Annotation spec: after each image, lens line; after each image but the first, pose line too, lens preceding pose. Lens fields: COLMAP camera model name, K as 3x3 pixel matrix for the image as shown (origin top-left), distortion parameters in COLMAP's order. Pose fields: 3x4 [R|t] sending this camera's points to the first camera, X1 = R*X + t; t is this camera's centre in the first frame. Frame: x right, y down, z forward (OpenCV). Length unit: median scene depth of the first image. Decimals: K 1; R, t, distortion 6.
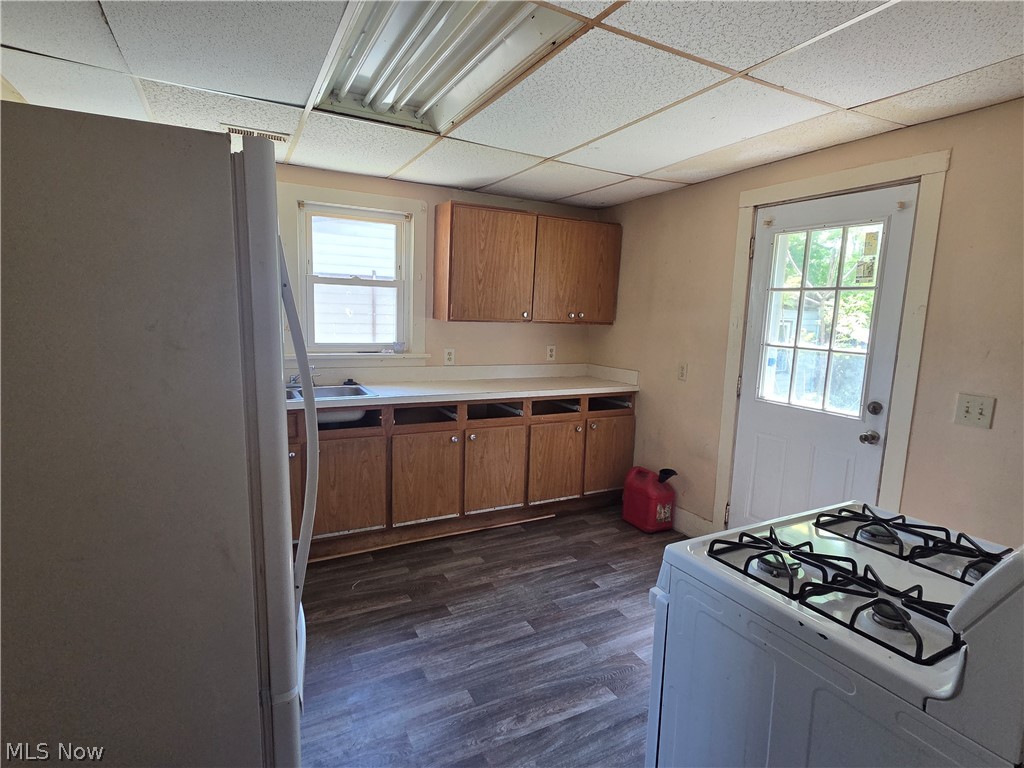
lens RADIAL K [[536.4, 0, 520.9], [0, 536.4, 386.9], [0, 0, 1]] dist [0.001319, -0.000483]
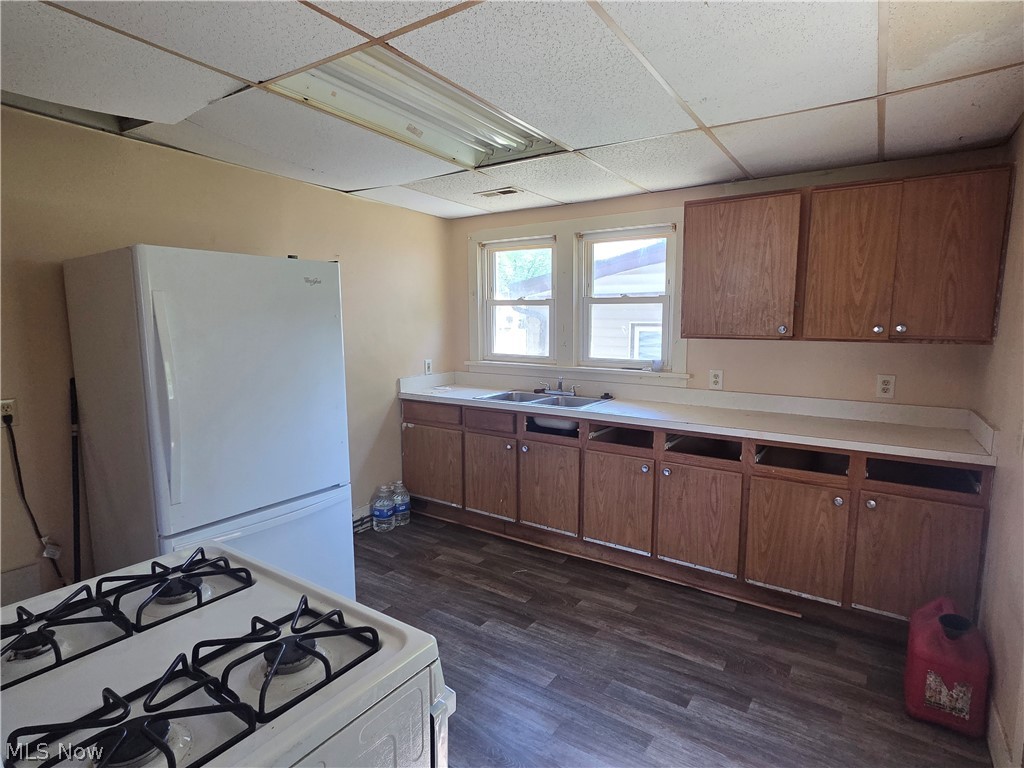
lens RADIAL K [[536.4, 0, 520.0], [0, 536.4, 387.0], [0, 0, 1]] dist [0.001319, -0.000483]
pose [[0.462810, 0.079808, -0.882857, 0.537350], [-0.110666, 0.993349, 0.031783, -0.041579], [0.879522, 0.082993, 0.468565, 0.364342]]
